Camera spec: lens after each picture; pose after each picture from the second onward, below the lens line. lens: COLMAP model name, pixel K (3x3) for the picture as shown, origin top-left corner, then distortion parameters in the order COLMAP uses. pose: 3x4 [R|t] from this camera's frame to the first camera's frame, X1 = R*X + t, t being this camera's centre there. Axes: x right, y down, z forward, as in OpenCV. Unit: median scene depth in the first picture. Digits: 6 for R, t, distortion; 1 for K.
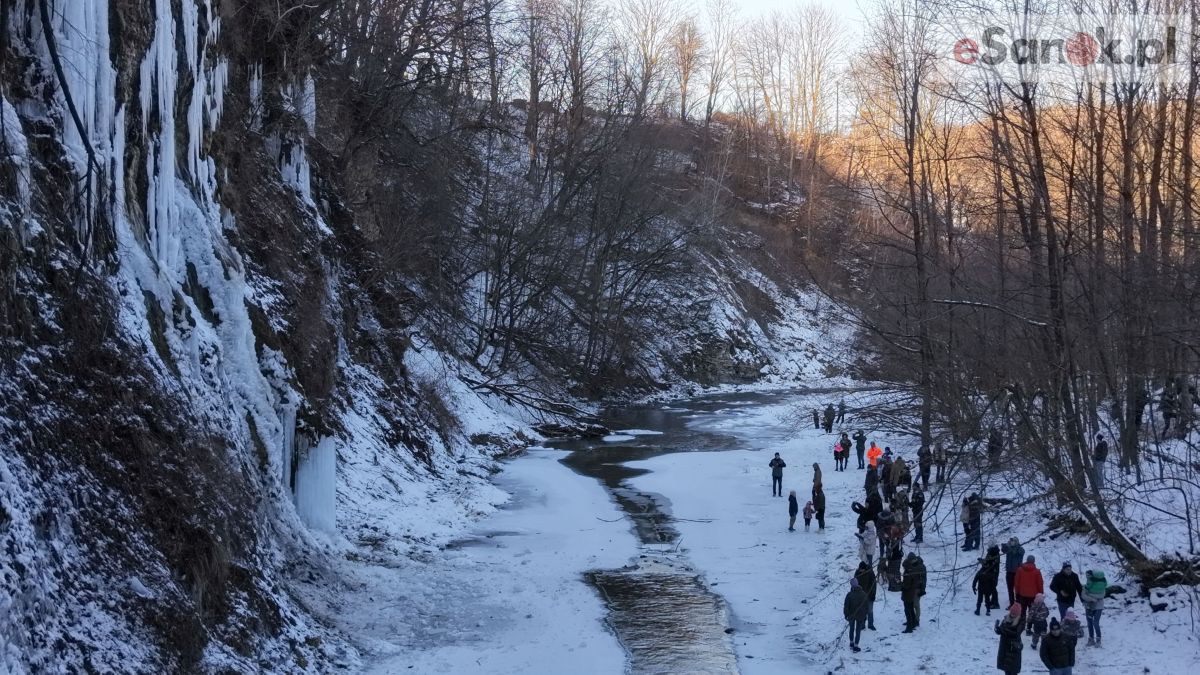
lens RADIAL K [[1592.0, 0, 600.6], [0, 1592.0, 339.6], [0, 0, 1]] dist [0.250181, -0.926142]
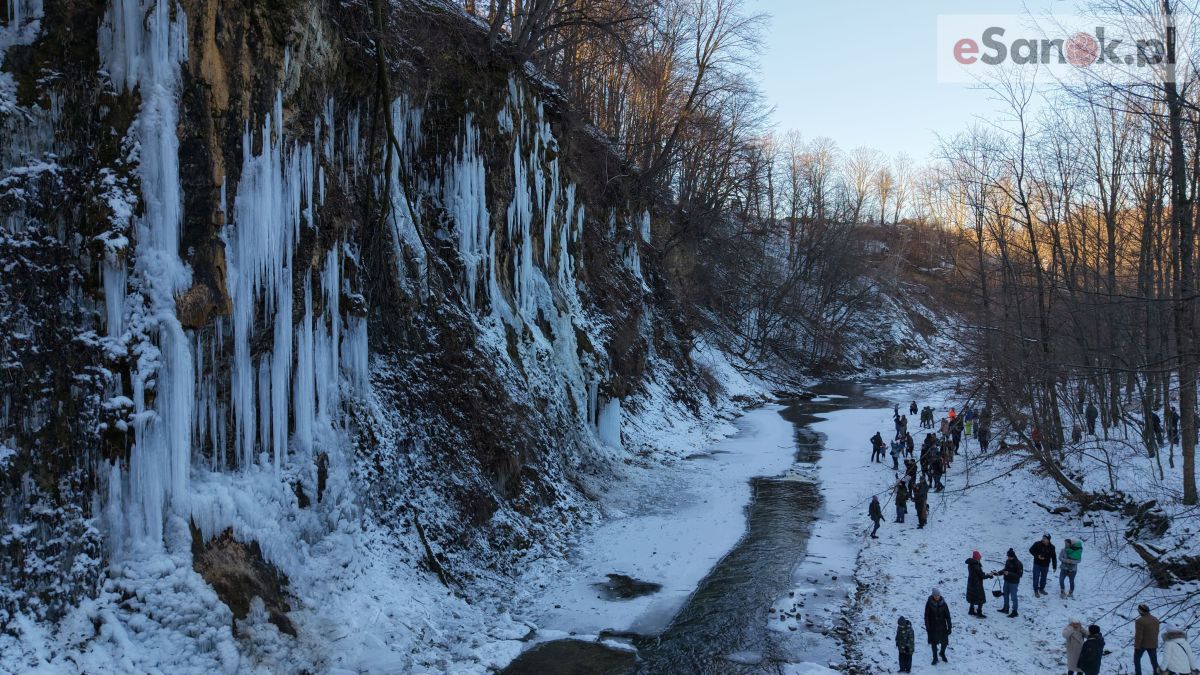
lens RADIAL K [[793.5, 0, 604.5], [0, 793.5, 337.5], [0, 0, 1]] dist [0.027103, -0.028903]
pose [[0.947992, 0.004871, -0.318256, 0.090295], [-0.005891, 0.999980, -0.002243, -0.007534], [0.318238, 0.004001, 0.948002, 0.076653]]
